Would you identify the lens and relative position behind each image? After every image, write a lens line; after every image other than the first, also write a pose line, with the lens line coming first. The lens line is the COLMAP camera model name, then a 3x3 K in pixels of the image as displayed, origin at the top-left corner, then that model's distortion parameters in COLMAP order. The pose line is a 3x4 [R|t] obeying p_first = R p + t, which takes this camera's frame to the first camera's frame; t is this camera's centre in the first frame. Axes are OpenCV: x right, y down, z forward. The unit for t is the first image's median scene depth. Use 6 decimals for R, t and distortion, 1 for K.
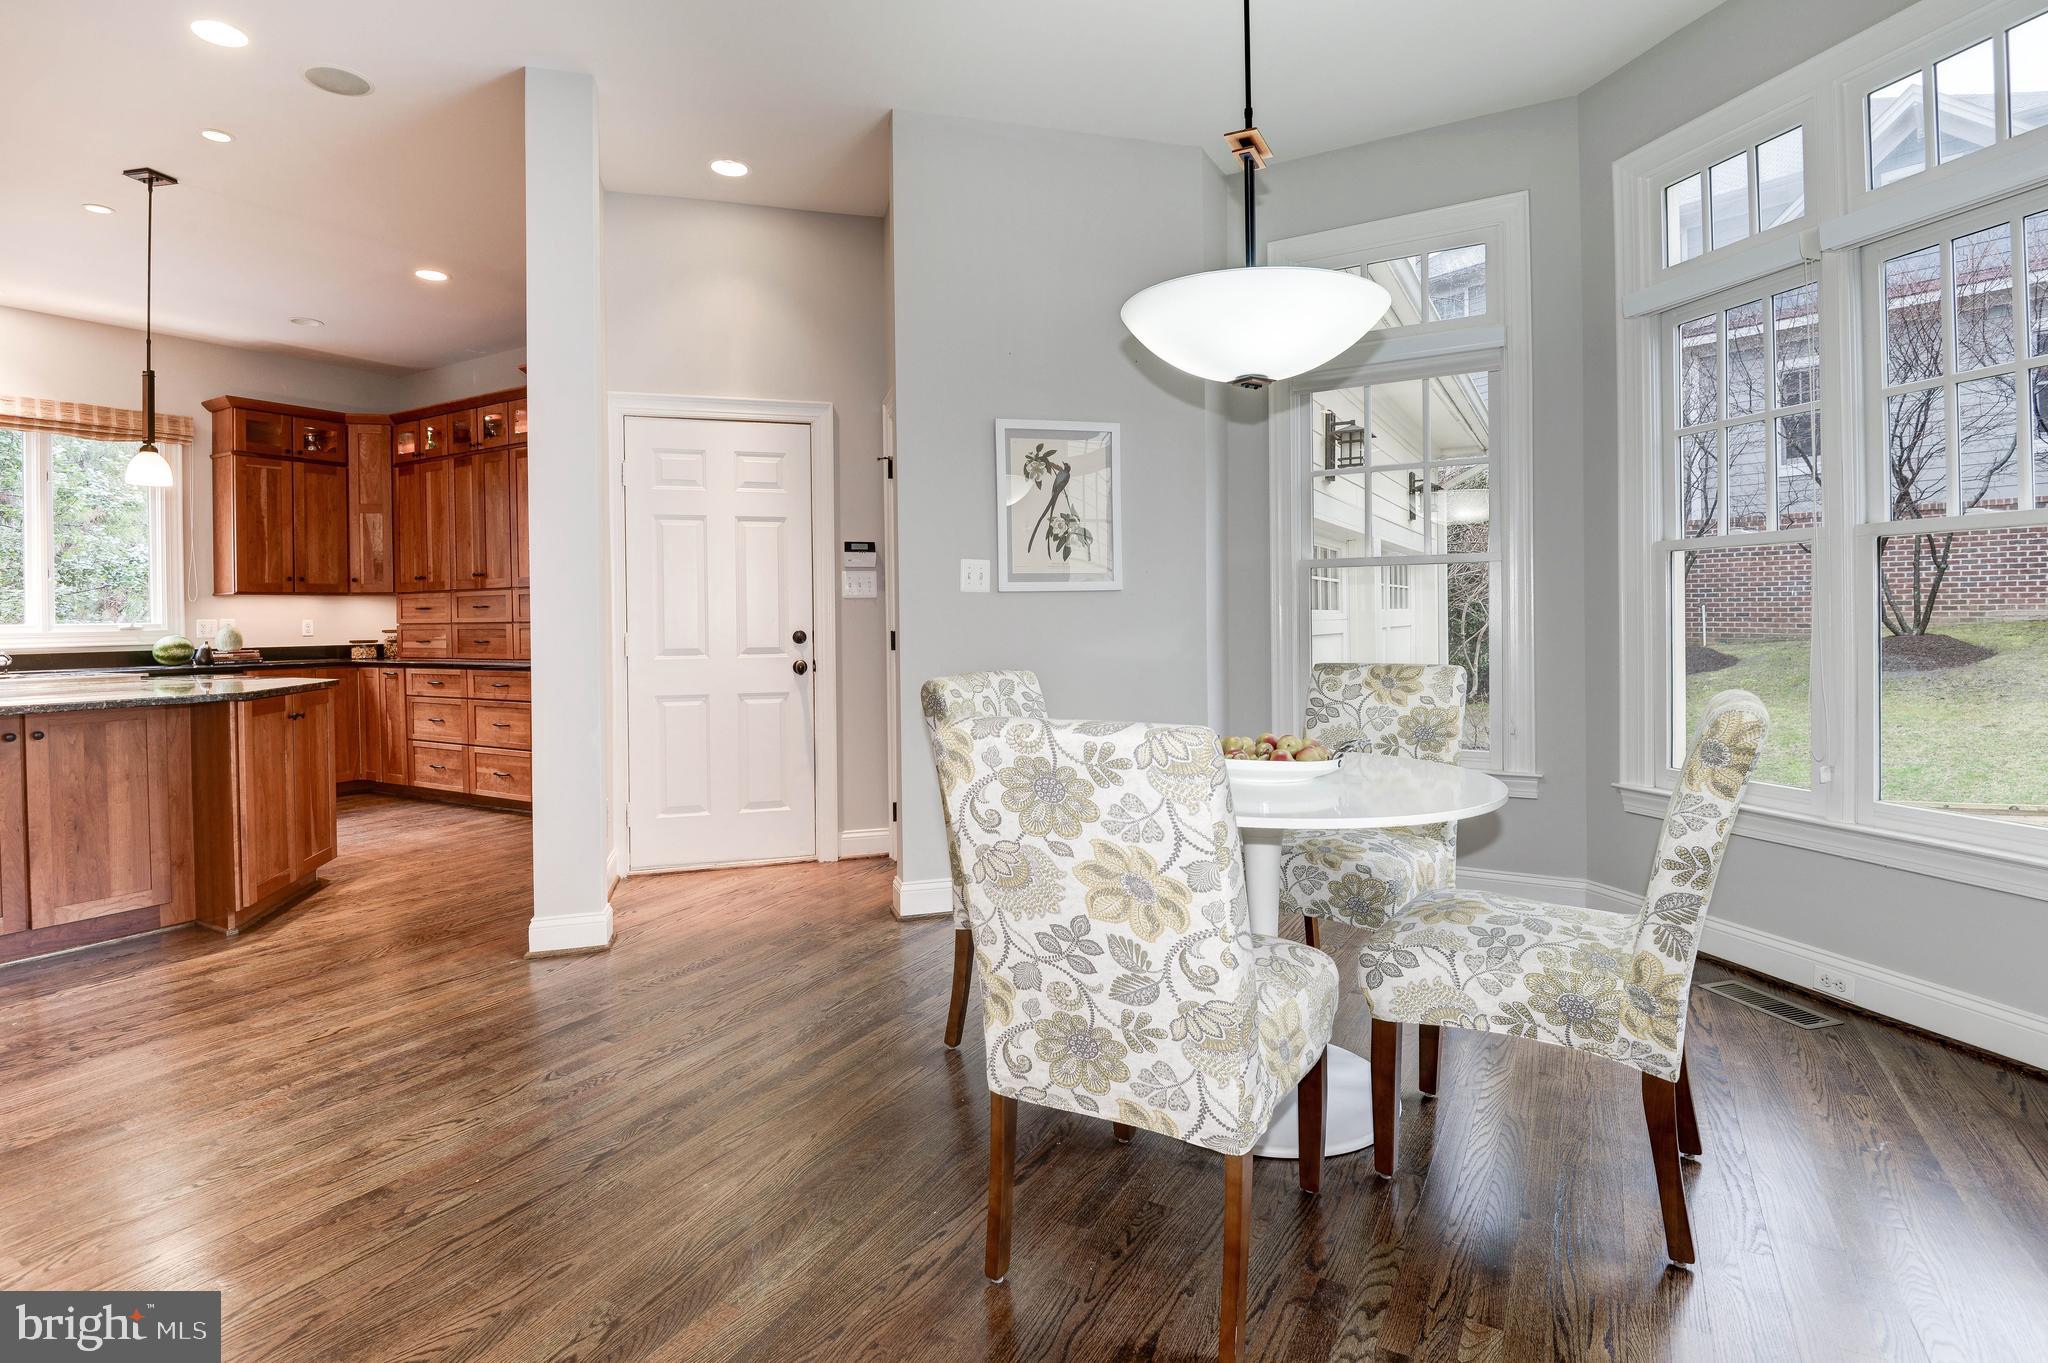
lens RADIAL K [[973.7, 0, 998.5], [0, 973.7, 625.2], [0, 0, 1]] dist [-0.019563, -0.005491]
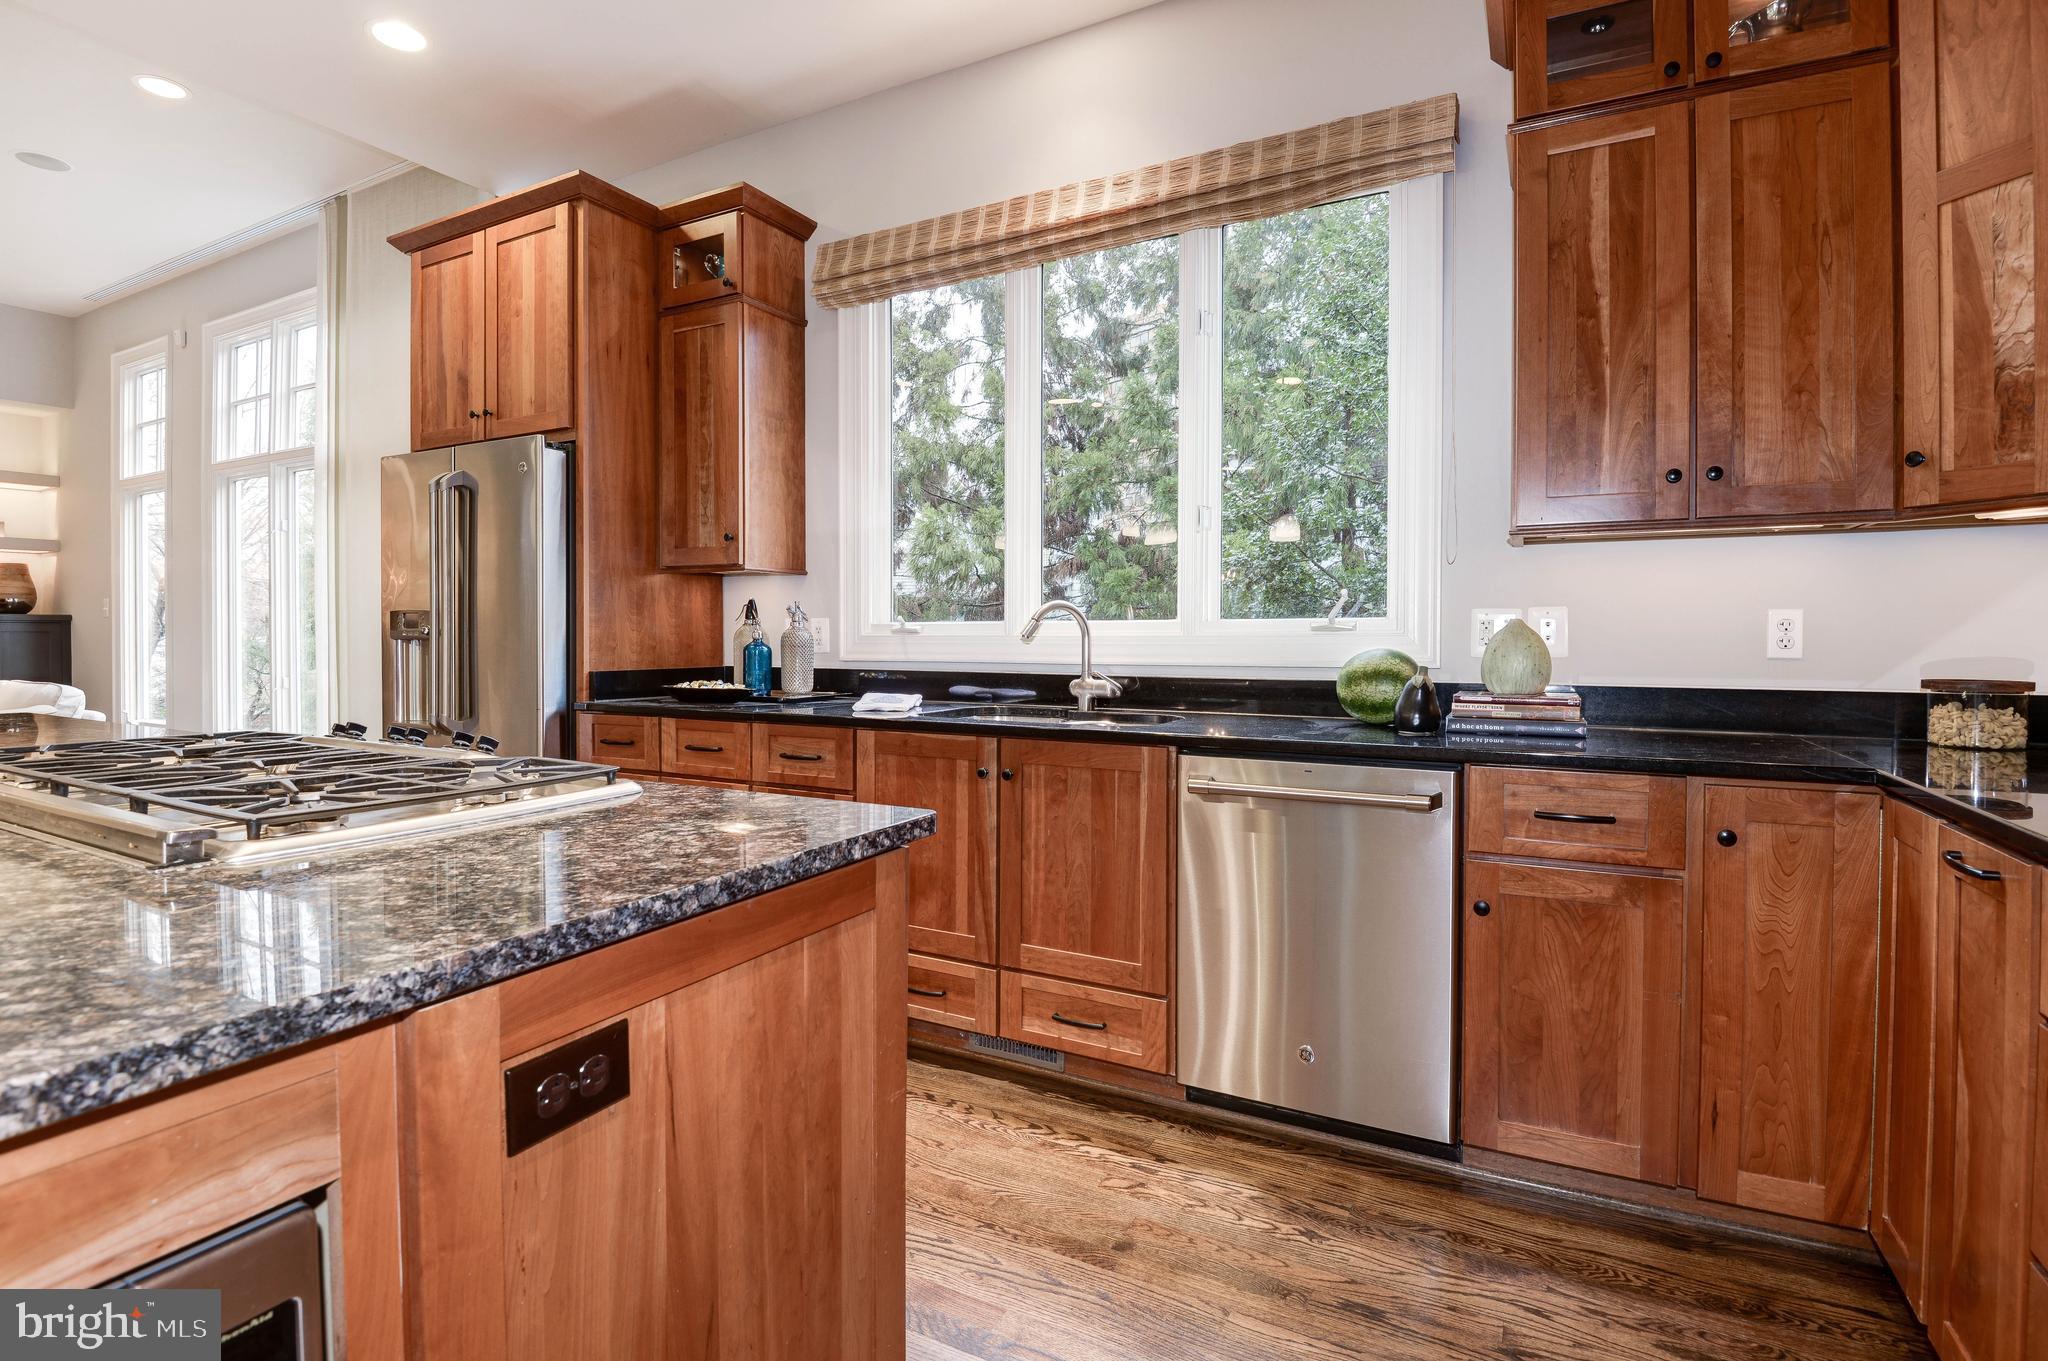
lens RADIAL K [[973.7, 0, 1038.3], [0, 973.7, 655.4], [0, 0, 1]] dist [-0.019563, -0.005491]
pose [[0.044631, 0.030732, -0.998531, -0.452619], [-0.012154, 0.999469, 0.030218, 0.003067], [0.998930, 0.010787, 0.044981, 0.817809]]
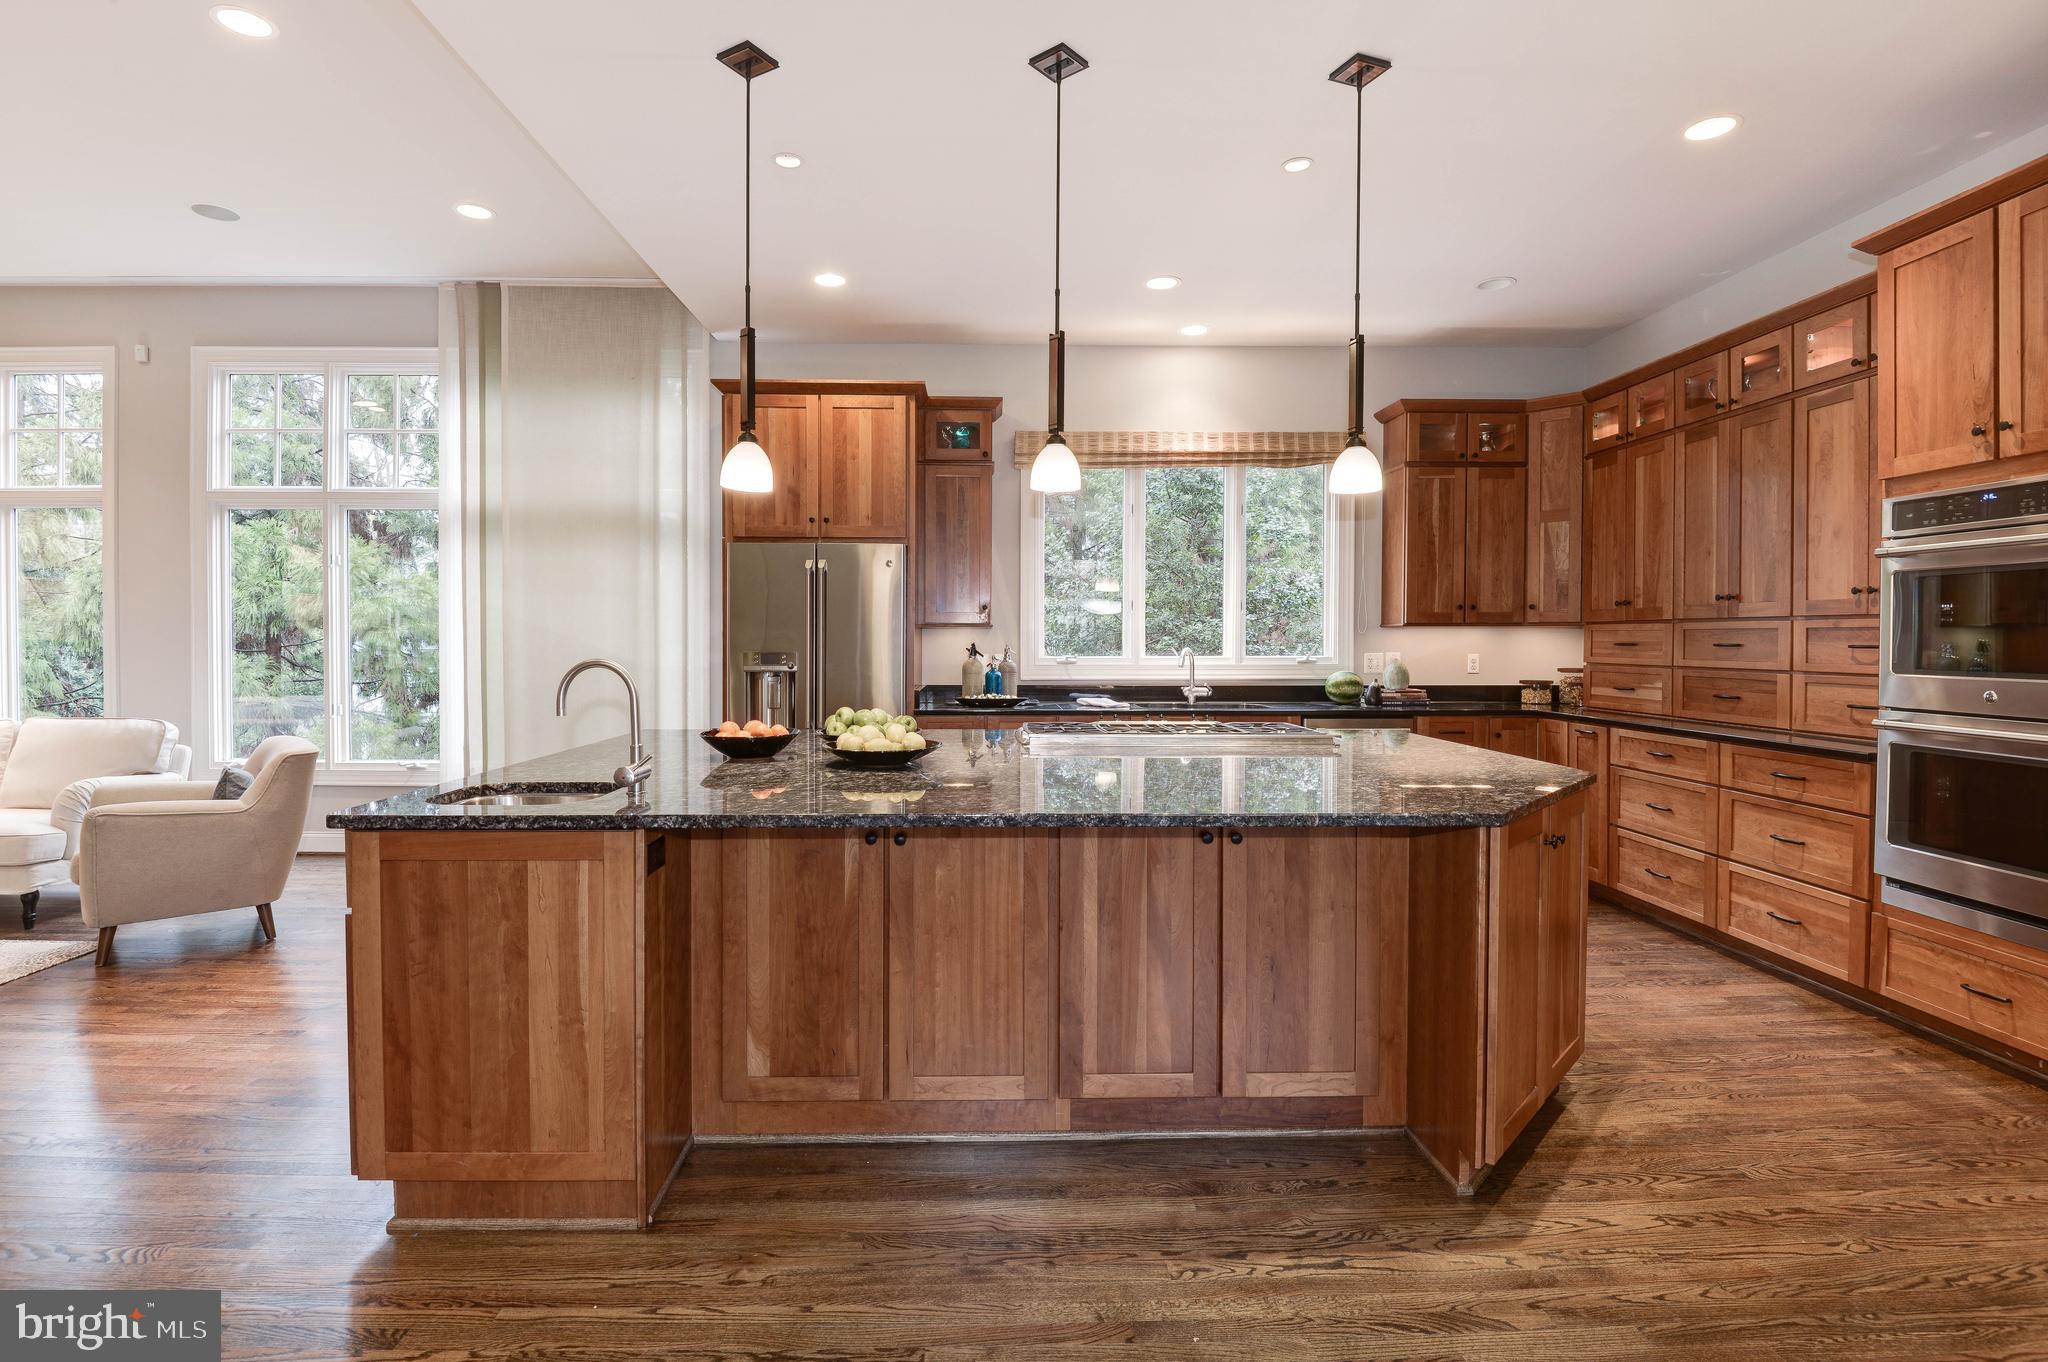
lens RADIAL K [[973.7, 0, 997.8], [0, 973.7, 659.6], [0, 0, 1]] dist [-0.019563, -0.005491]
pose [[0.520100, 0.029922, -0.853581, -0.231671], [-0.014498, 0.999551, 0.026205, -0.019437], [0.853982, -0.001254, 0.520301, 0.221457]]
